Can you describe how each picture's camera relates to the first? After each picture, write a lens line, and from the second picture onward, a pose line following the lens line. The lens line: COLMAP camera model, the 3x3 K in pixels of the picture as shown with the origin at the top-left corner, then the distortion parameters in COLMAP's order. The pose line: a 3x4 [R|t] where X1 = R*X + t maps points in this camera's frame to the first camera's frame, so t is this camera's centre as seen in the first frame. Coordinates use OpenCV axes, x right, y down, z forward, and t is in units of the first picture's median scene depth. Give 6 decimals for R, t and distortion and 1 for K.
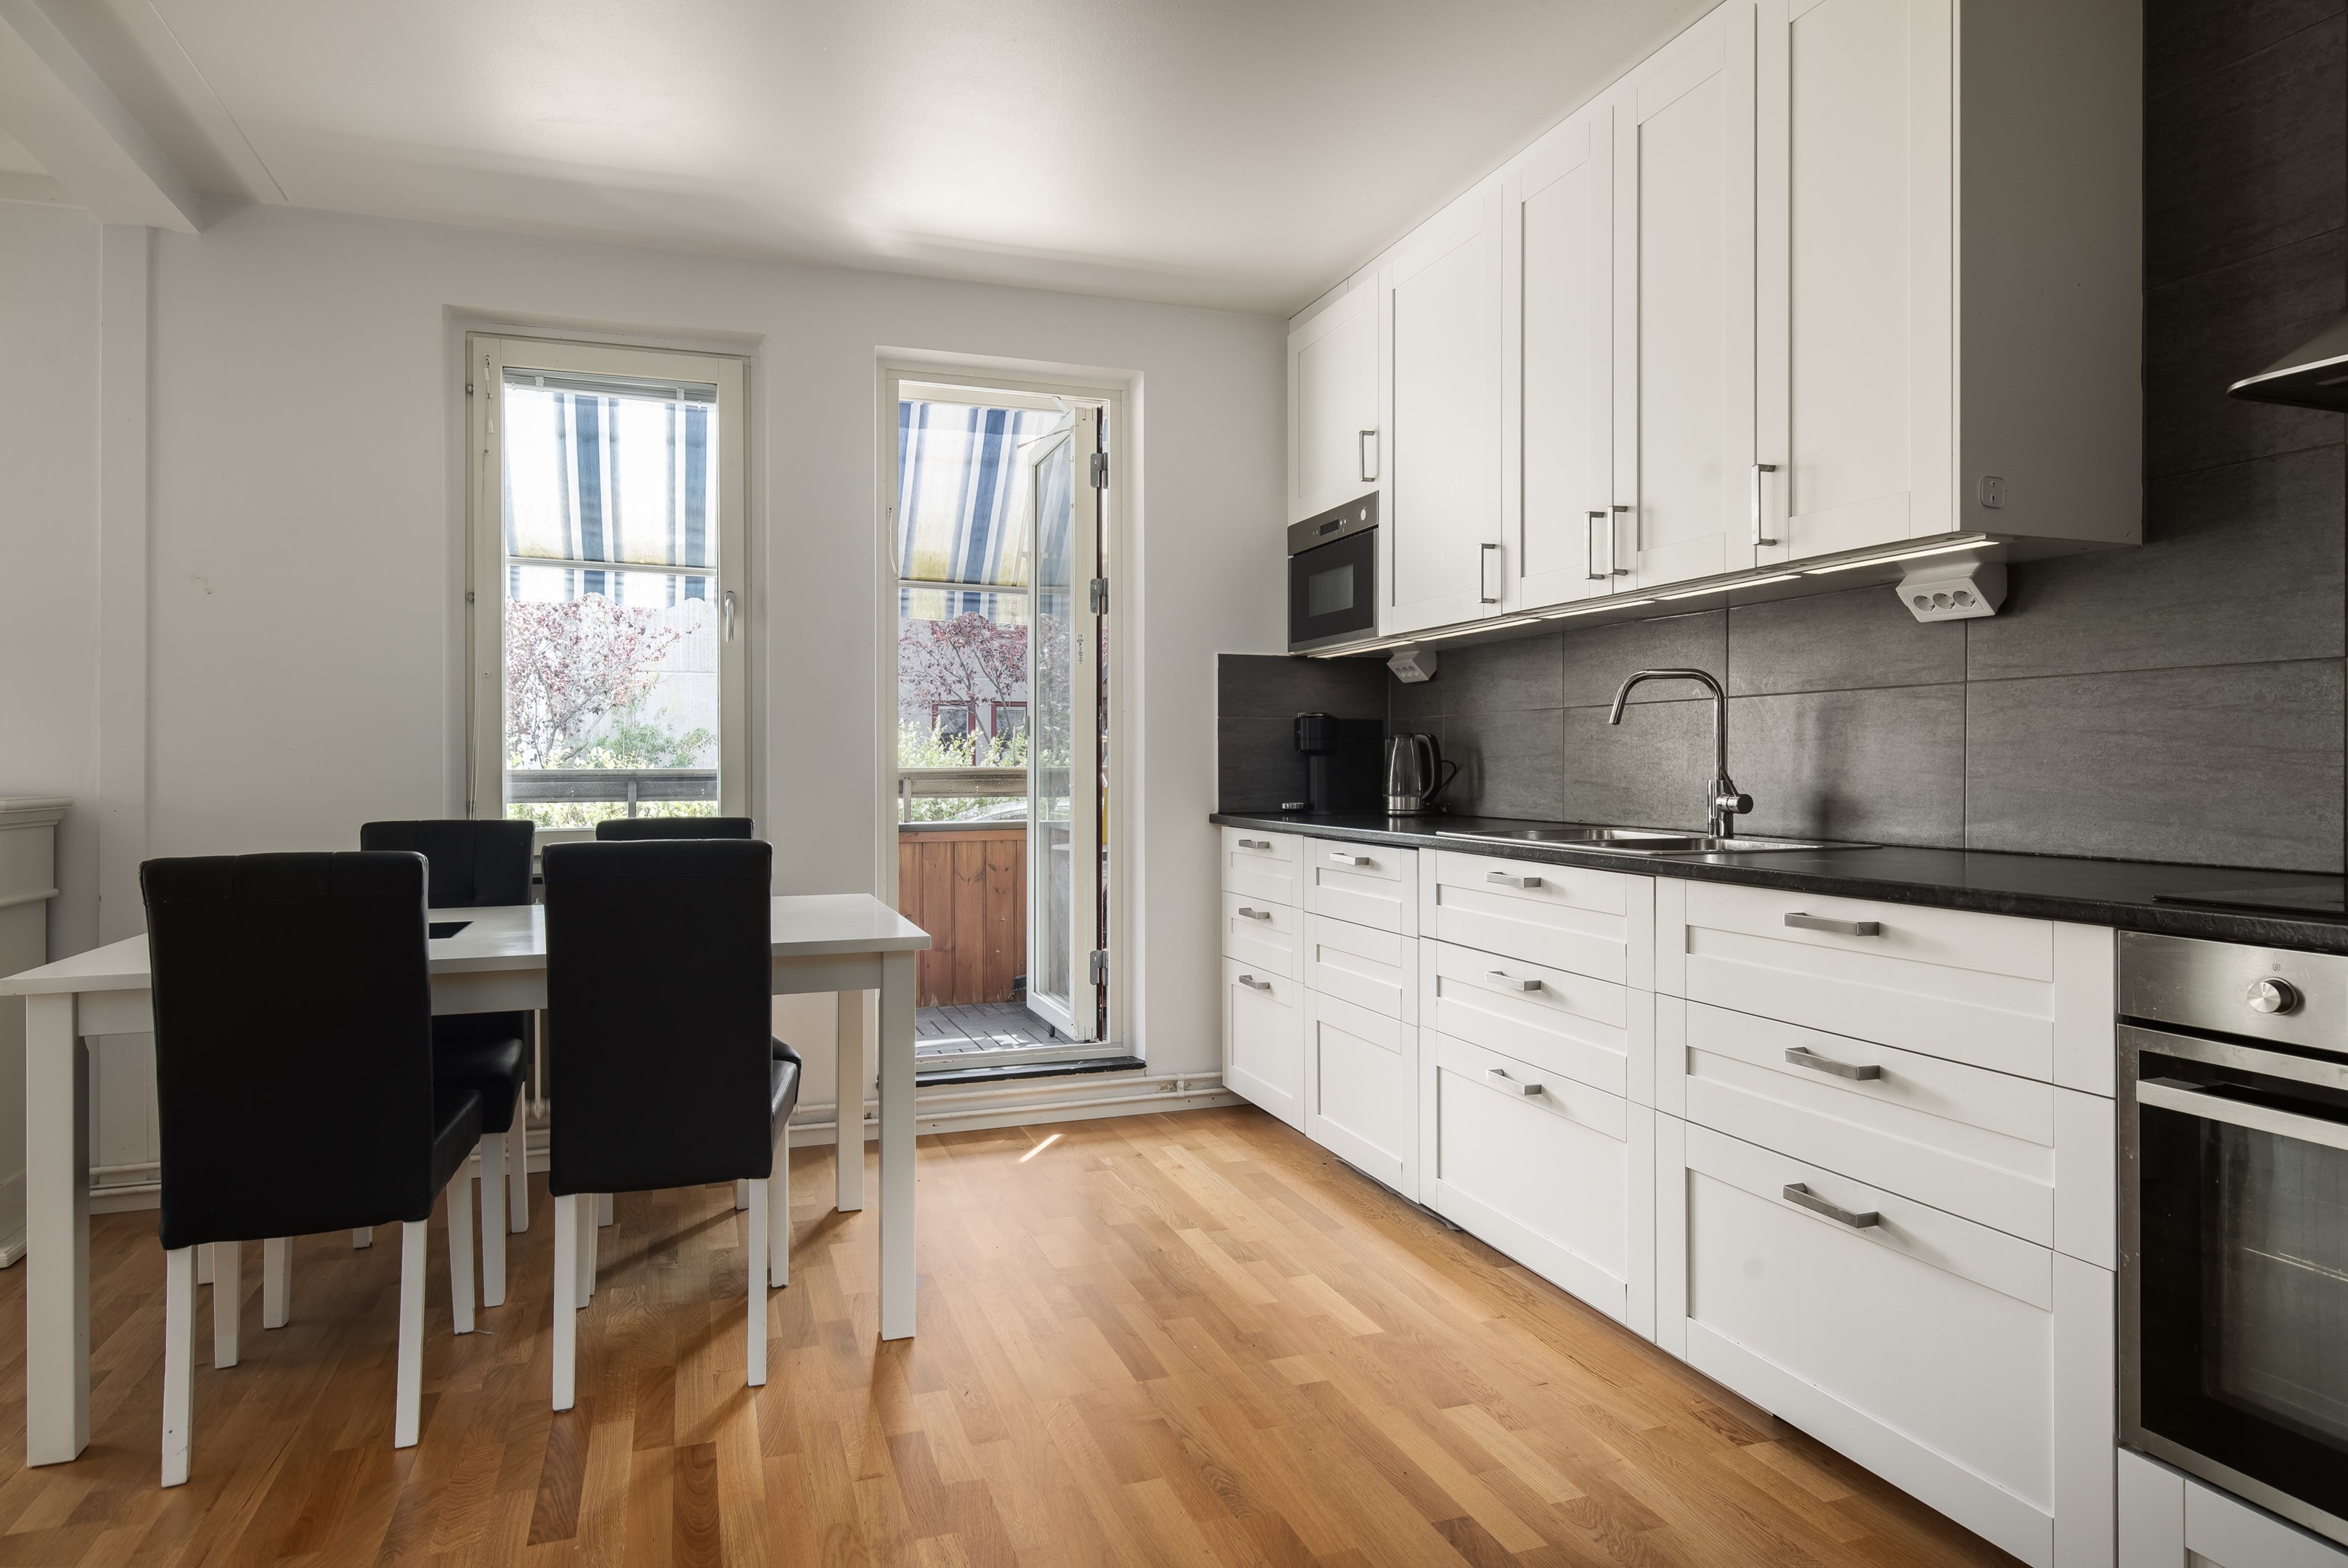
lens RADIAL K [[1392.2, 0, 1189.4], [0, 1392.2, 769.9], [0, 0, 1]] dist [-0.000328, 0.000062]
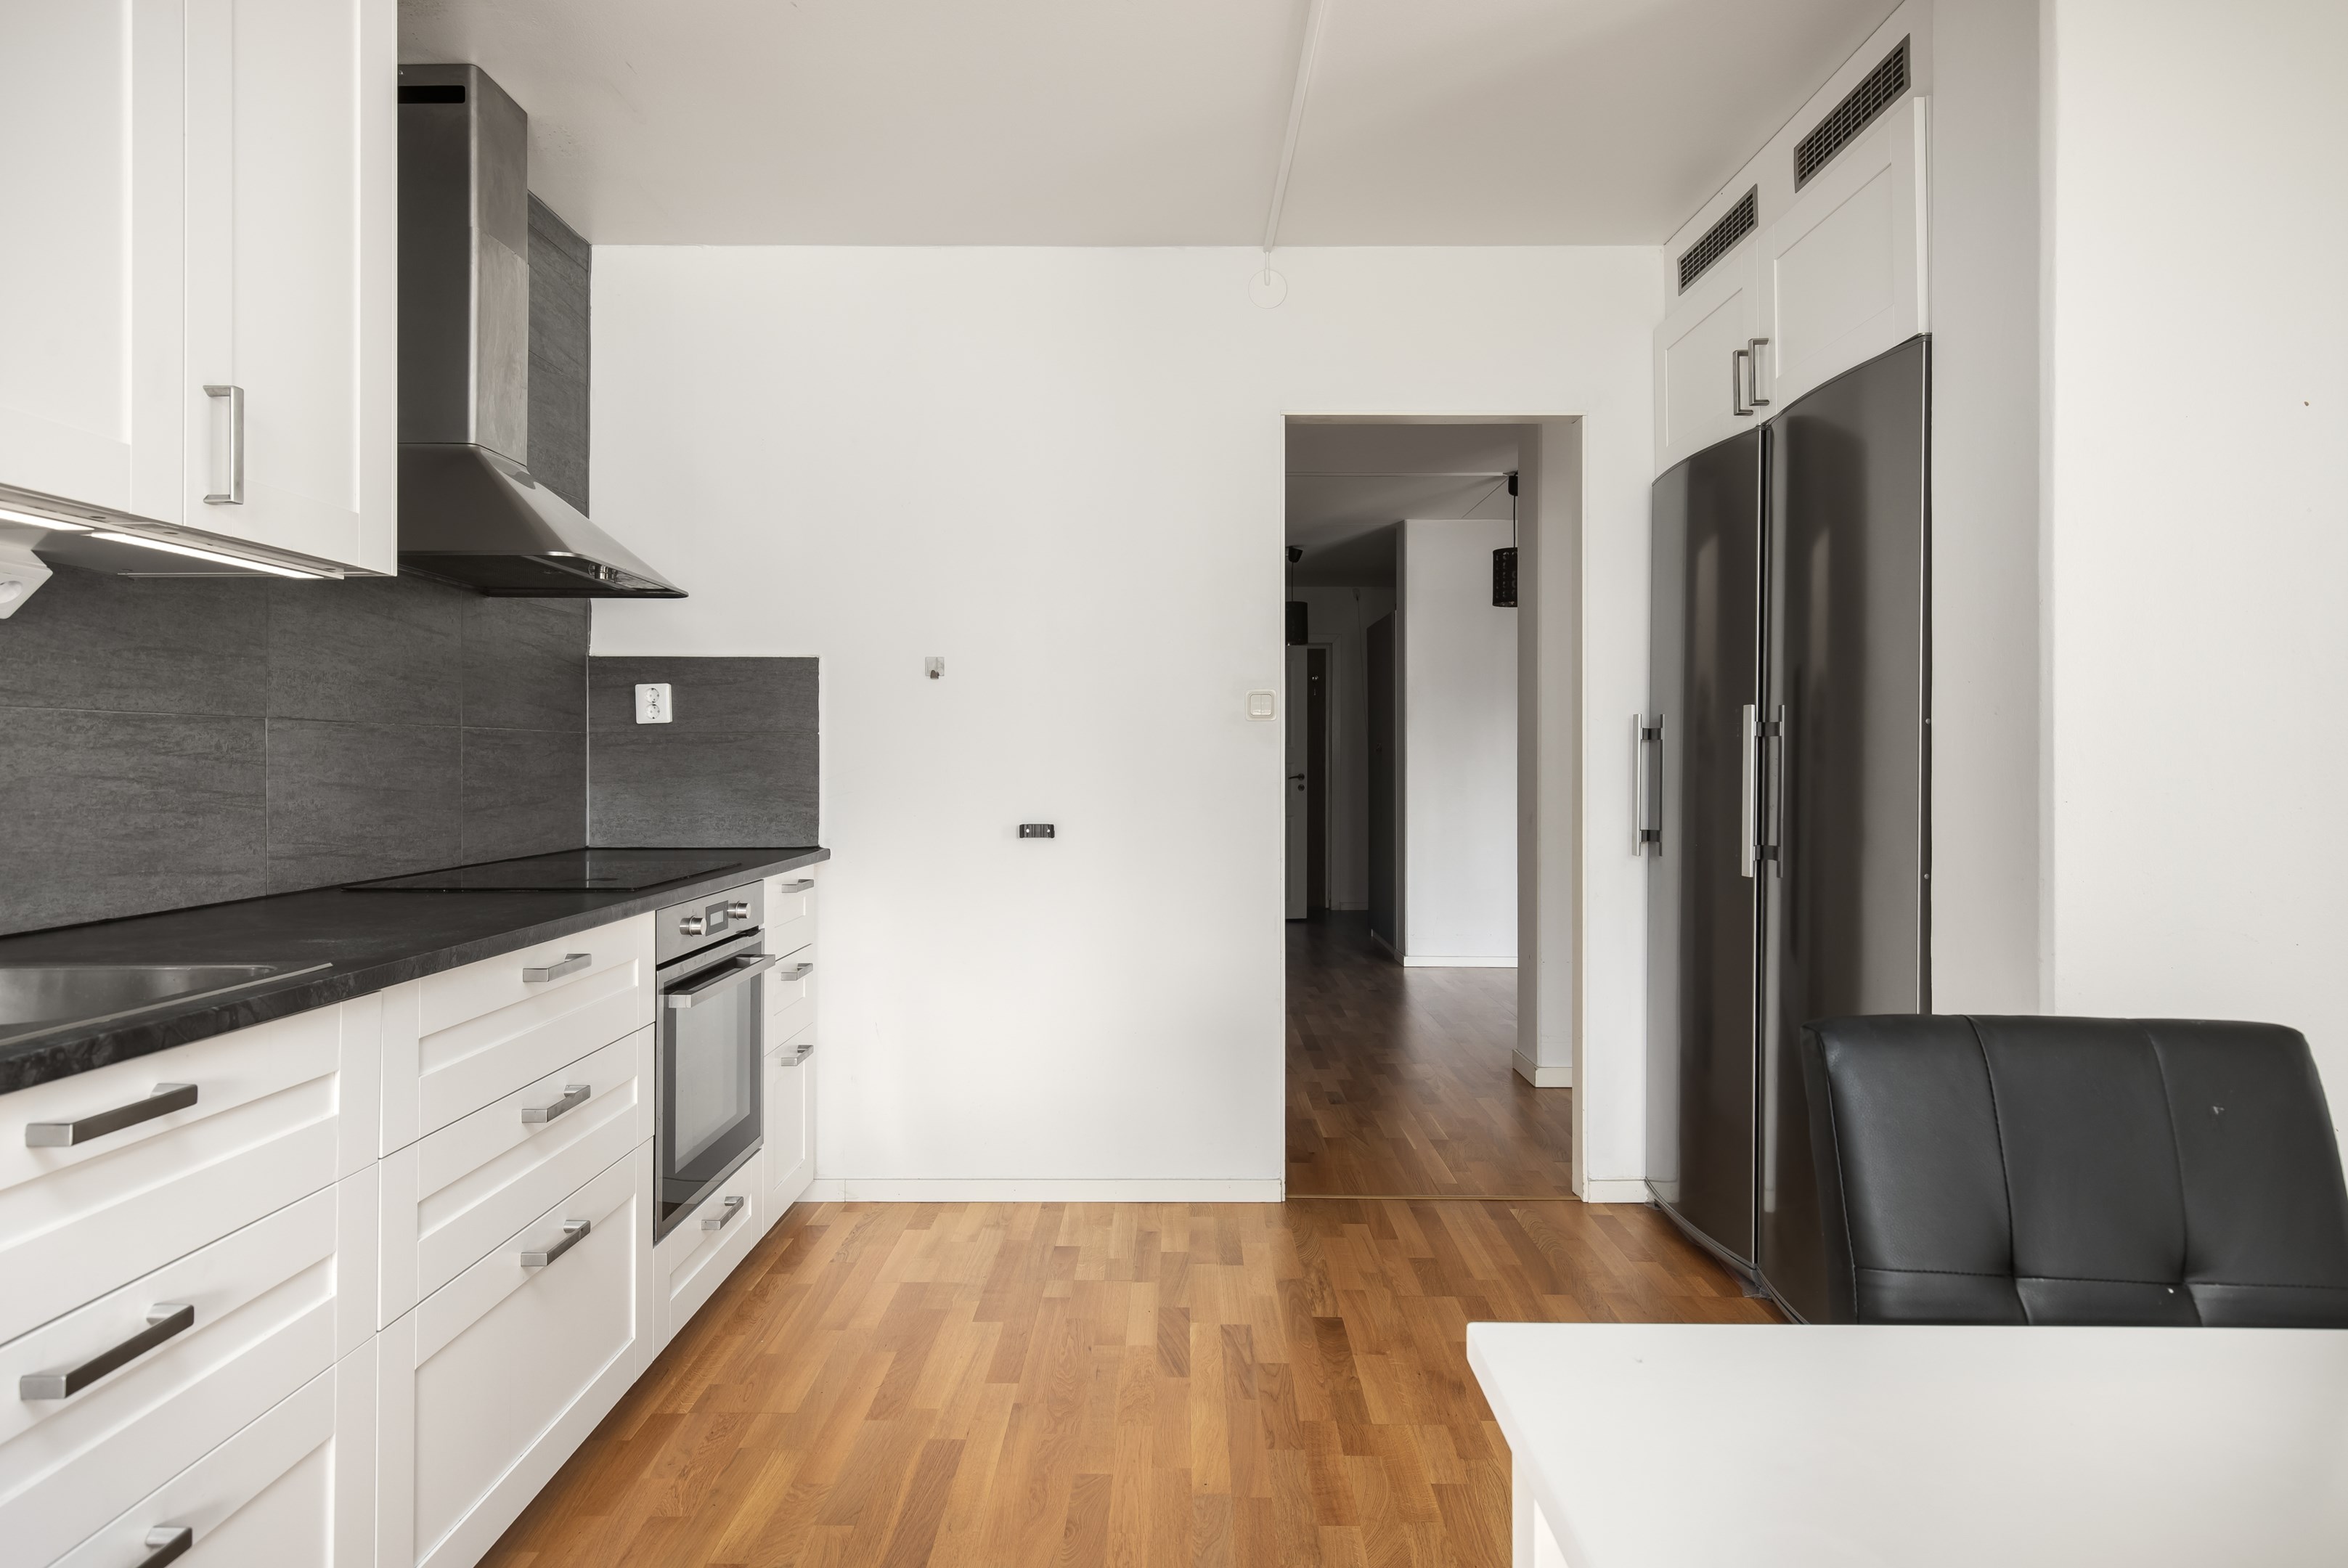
lens RADIAL K [[1303.2, 0, 1179.9], [0, 1303.2, 768.6], [0, 0, 1]] dist [-0.000662, 0.002173]
pose [[-0.939712, -0.001734, 0.341963, -0.264449], [0.001970, 0.999943, 0.010486, -0.040348], [-0.341961, 0.010527, -0.939655, 1.543818]]
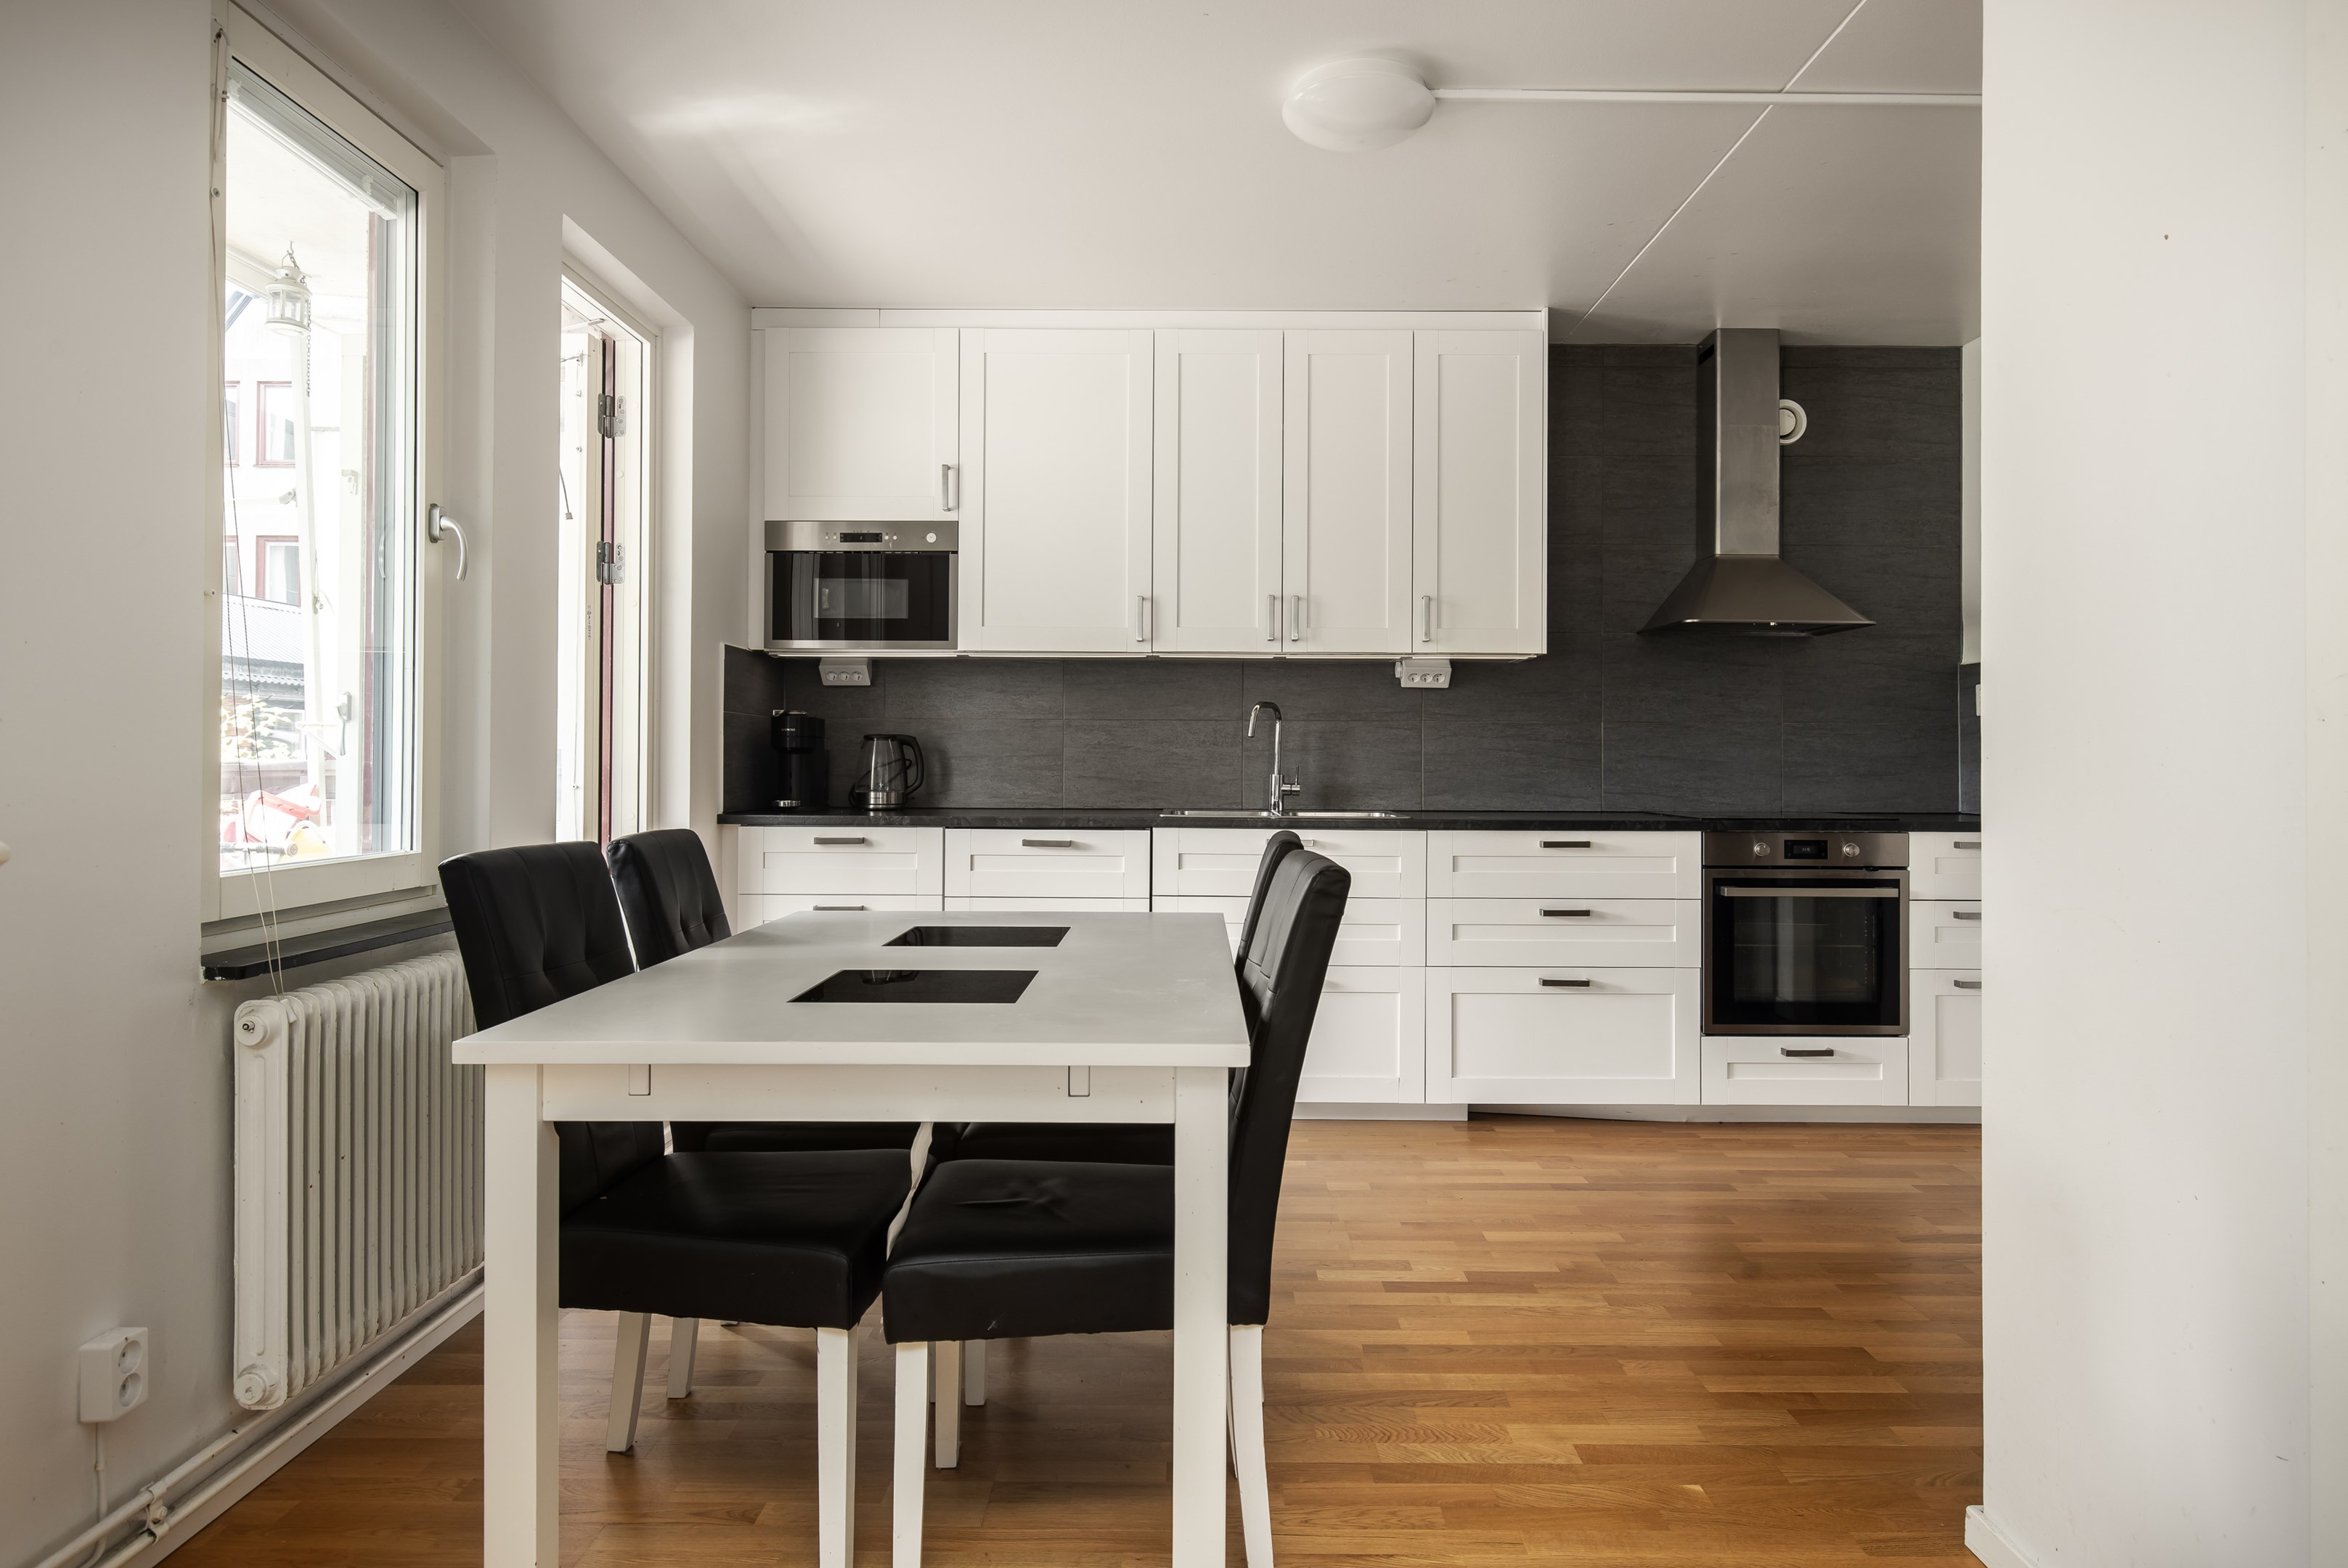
lens RADIAL K [[1392.2, 0, 1189.4], [0, 1392.2, 769.9], [0, 0, 1]] dist [-0.000328, 0.000062]
pose [[0.335814, -0.000929, 0.941928, -1.454466], [-0.001190, 0.999998, 0.001410, 0.000178], [-0.941928, -0.001594, 0.335812, 0.739587]]
